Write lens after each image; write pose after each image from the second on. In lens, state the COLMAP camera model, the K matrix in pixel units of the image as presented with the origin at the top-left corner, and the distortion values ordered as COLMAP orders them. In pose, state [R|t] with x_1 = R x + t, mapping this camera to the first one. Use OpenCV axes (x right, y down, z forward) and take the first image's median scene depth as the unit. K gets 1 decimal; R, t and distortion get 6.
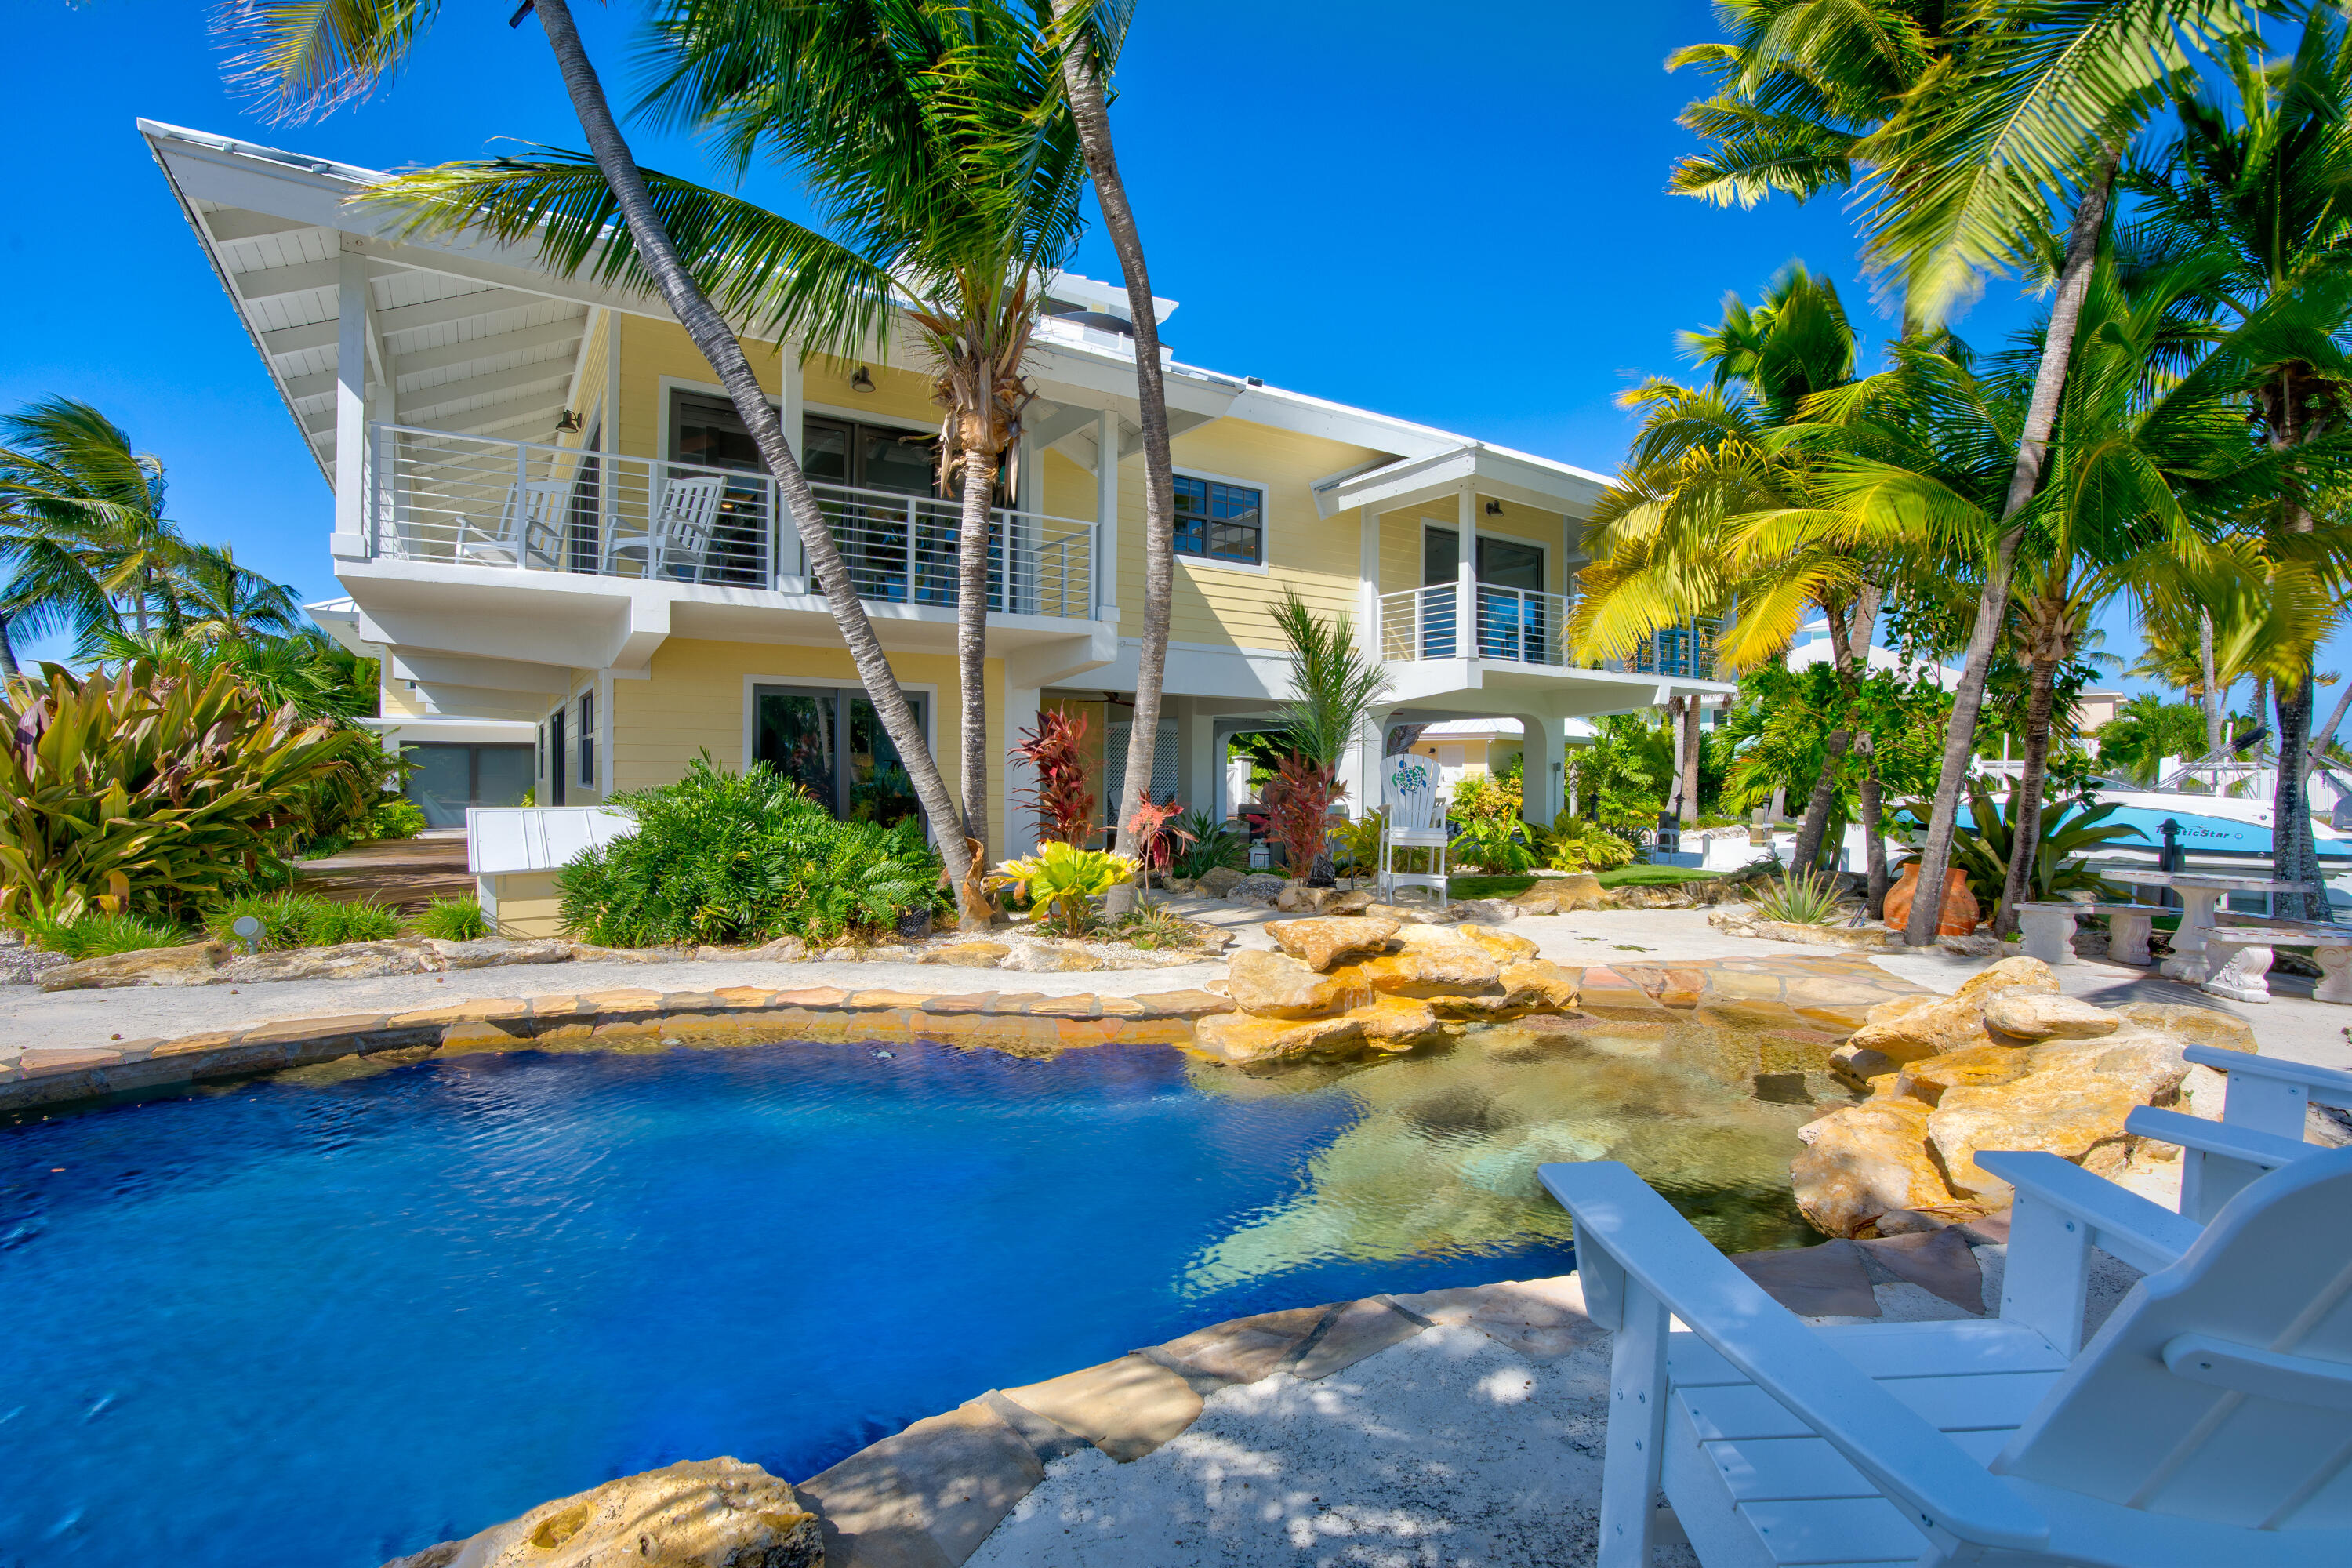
lens RADIAL K [[1128.7, 0, 1181.6], [0, 1128.7, 784.6], [0, 0, 1]] dist [-0.022485, -0.000104]
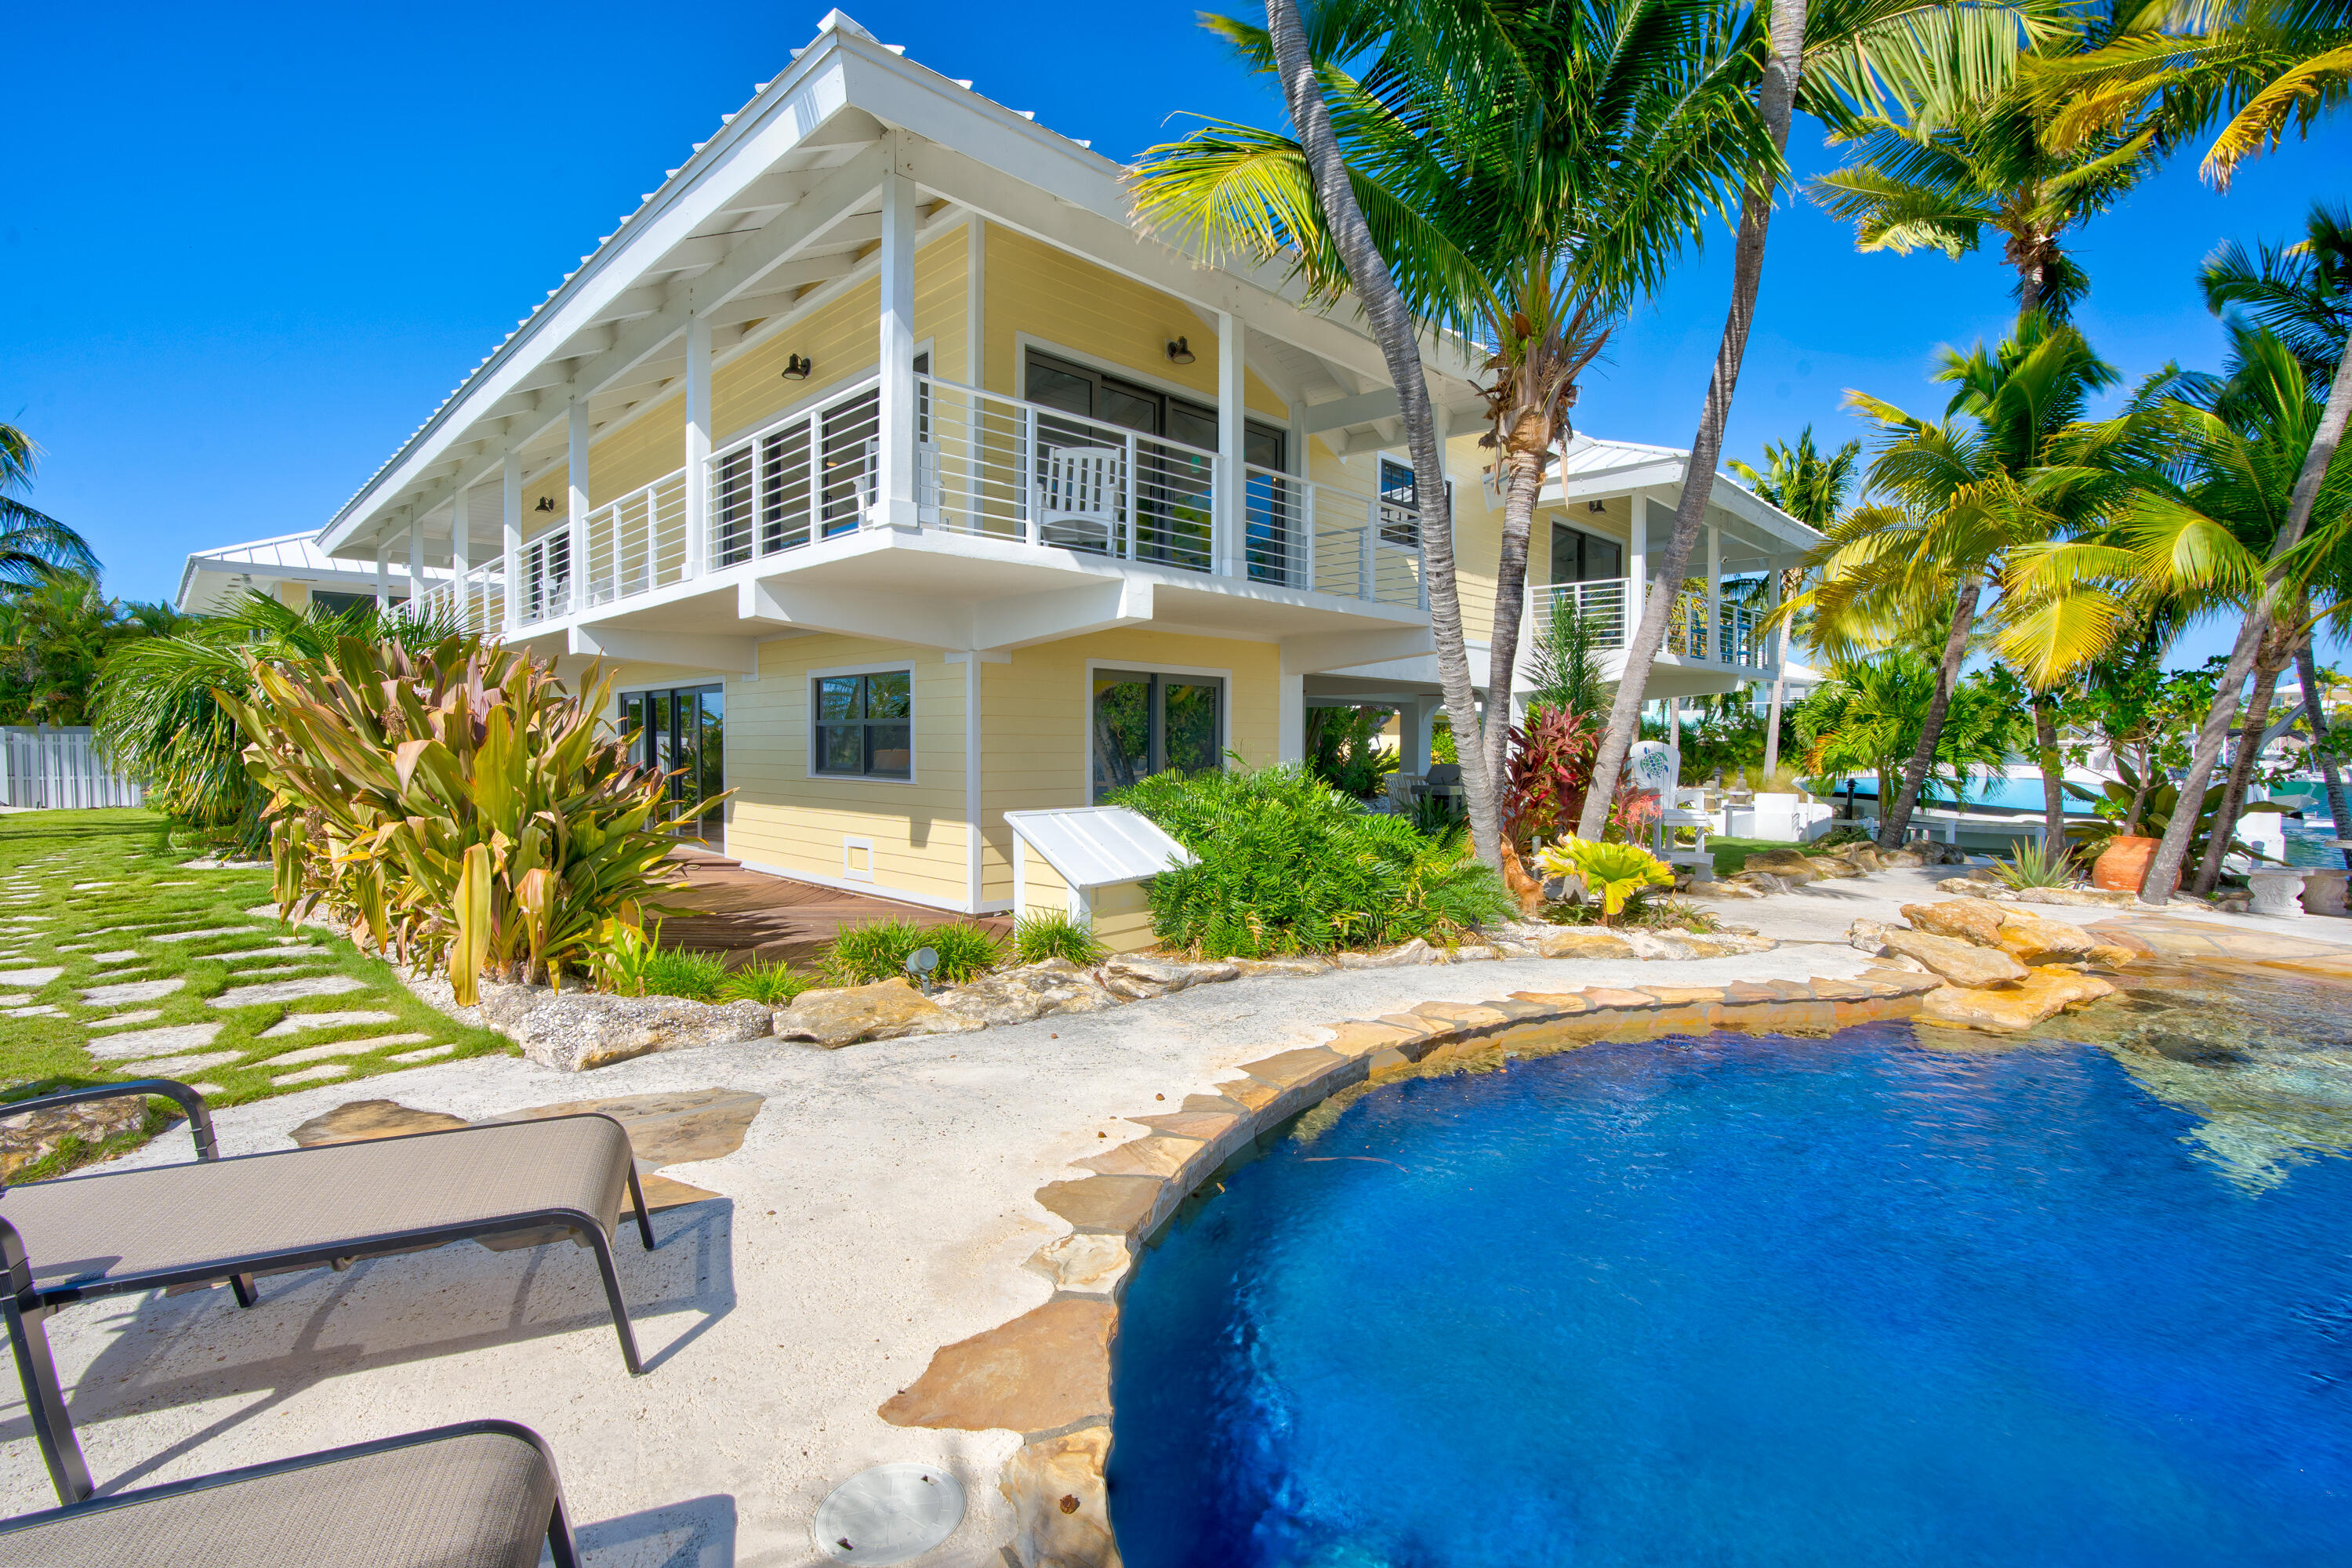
lens RADIAL K [[1128.7, 0, 1185.0], [0, 1128.7, 773.8], [0, 0, 1]] dist [-0.022485, -0.000104]
pose [[0.968909, -0.016257, 0.246881, -0.754842], [0.012410, 0.999776, 0.017130, -0.026364], [-0.247104, -0.013534, 0.968894, 0.101058]]
